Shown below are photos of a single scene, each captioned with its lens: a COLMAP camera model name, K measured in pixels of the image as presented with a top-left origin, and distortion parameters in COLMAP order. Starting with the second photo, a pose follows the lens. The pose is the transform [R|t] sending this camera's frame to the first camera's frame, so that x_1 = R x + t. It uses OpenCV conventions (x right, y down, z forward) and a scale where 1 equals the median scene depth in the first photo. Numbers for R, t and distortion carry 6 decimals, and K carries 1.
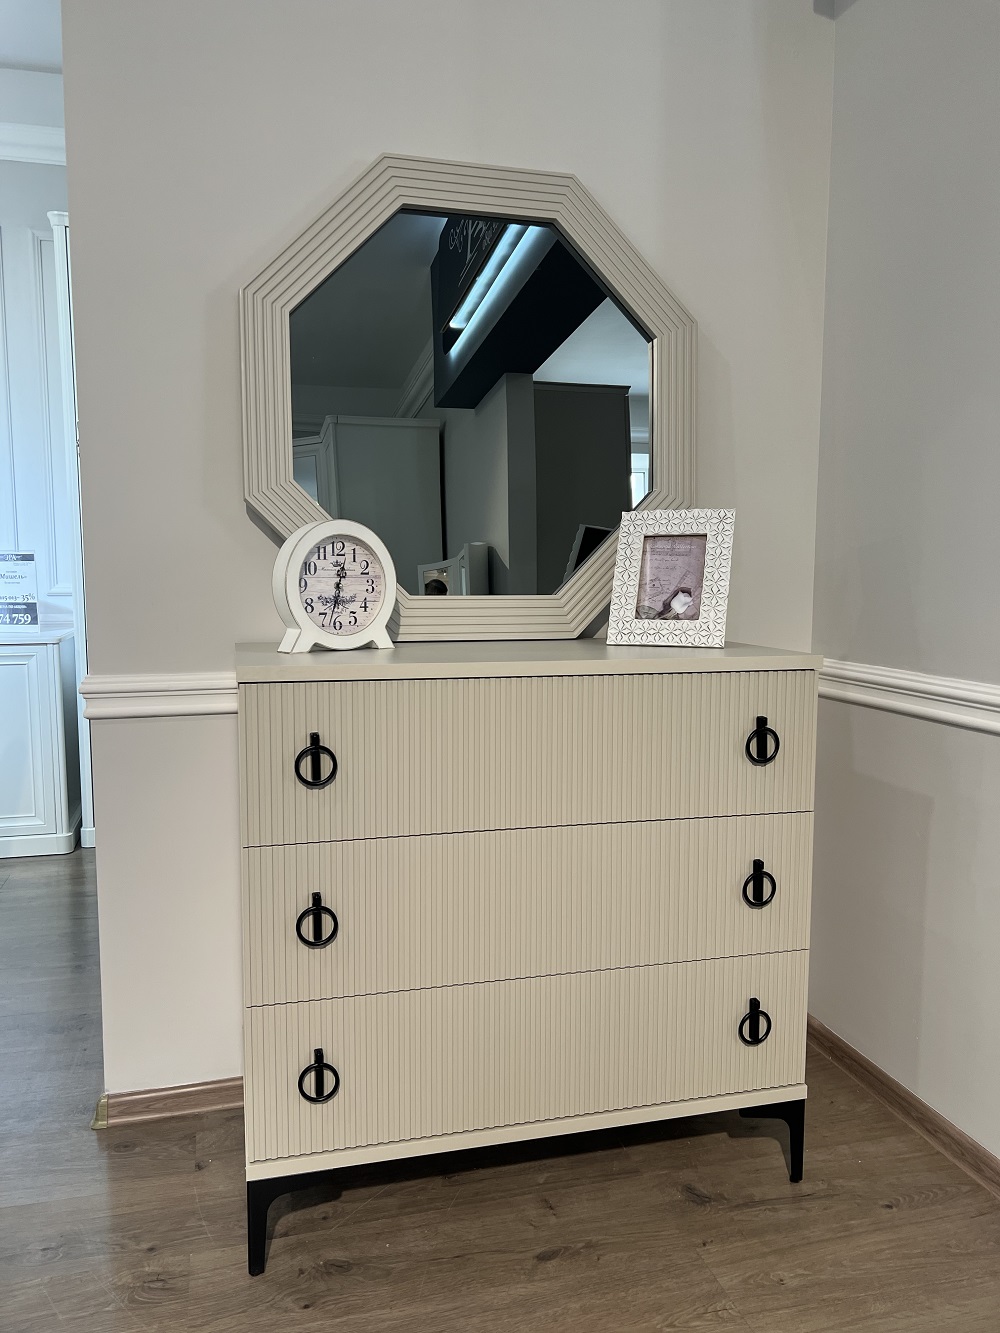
lens RADIAL K [[1005.2, 0, 497.1], [0, 1005.2, 670.5], [0, 0, 1]] dist [0.004967, -0.011381]
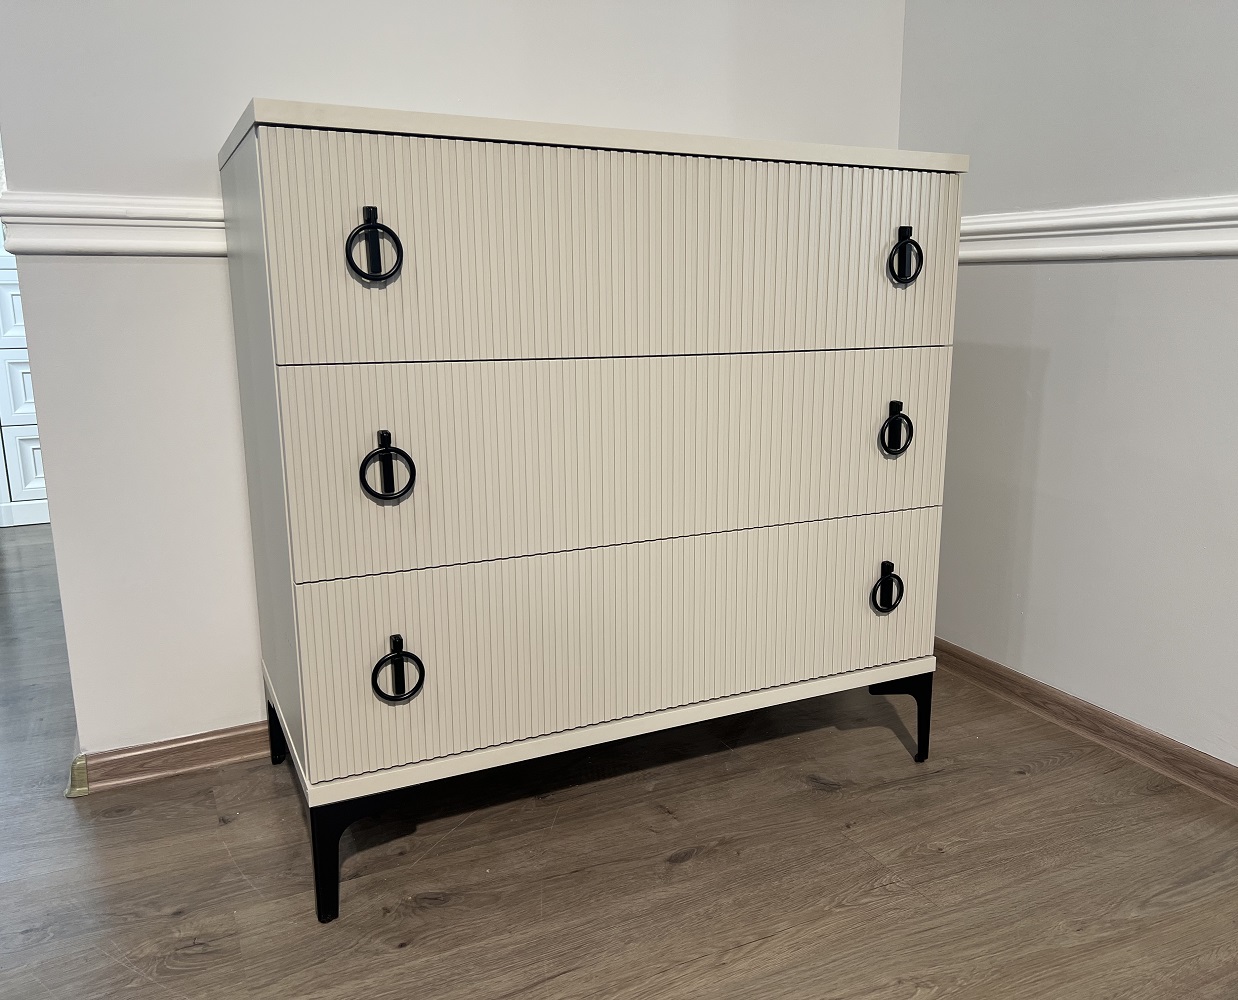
lens RADIAL K [[1005.1, 0, 660.7], [0, 1005.1, 517.5], [0, 0, 1]] dist [0.009453, -0.006589]
pose [[0.976816, -0.047603, 0.208719, -0.123383], [0.021860, 0.992047, 0.123956, 0.177708], [-0.212960, -0.116520, 0.970088, 0.194922]]
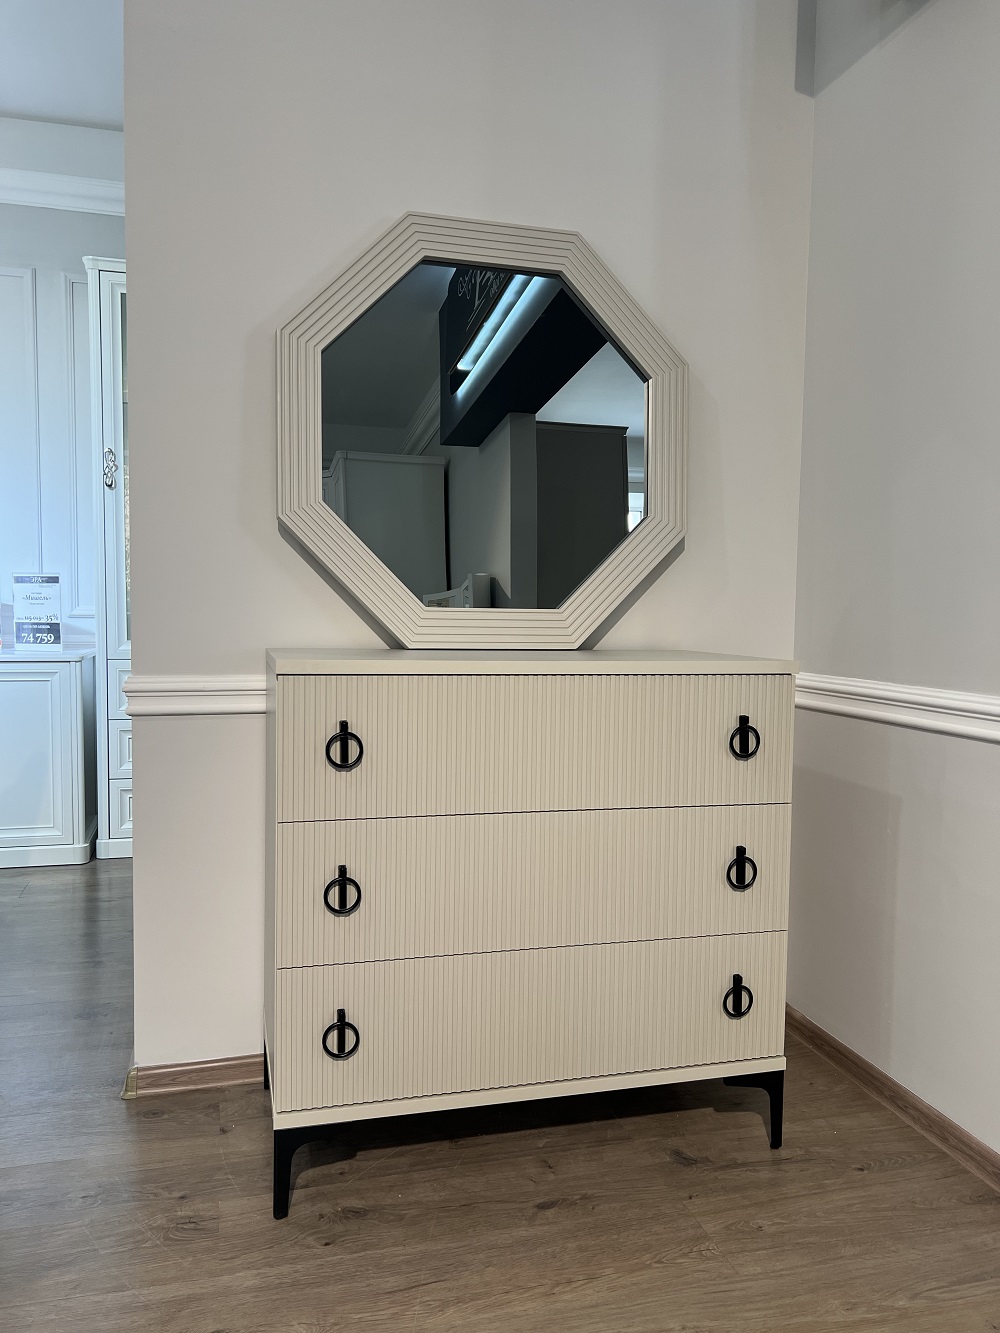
lens RADIAL K [[1005.2, 0, 497.1], [0, 1005.2, 670.5], [0, 0, 1]] dist [0.004967, -0.011381]
pose [[0.999922, 0.011904, 0.003858, -0.013970], [-0.011739, 0.999114, -0.040419, 0.043814], [-0.004336, 0.040370, 0.999175, -0.107639]]
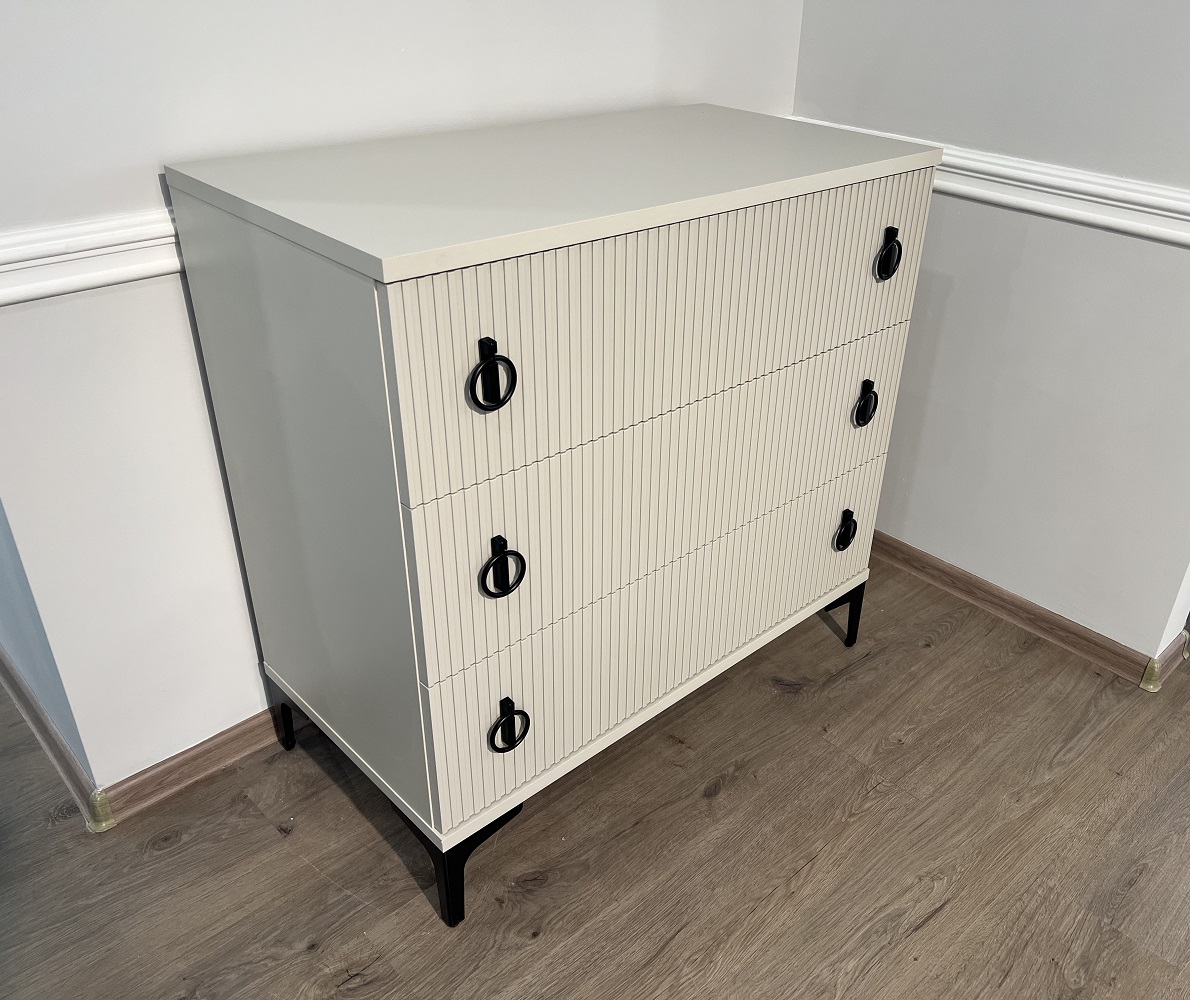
lens RADIAL K [[1006.3, 0, 651.7], [0, 1006.3, 505.7], [0, 0, 1]] dist [0.040147, -0.065308]
pose [[0.866743, -0.224012, 0.445618, -0.375972], [0.014509, 0.904407, 0.426424, -0.116386], [-0.498544, -0.363135, 0.787139, 0.304799]]
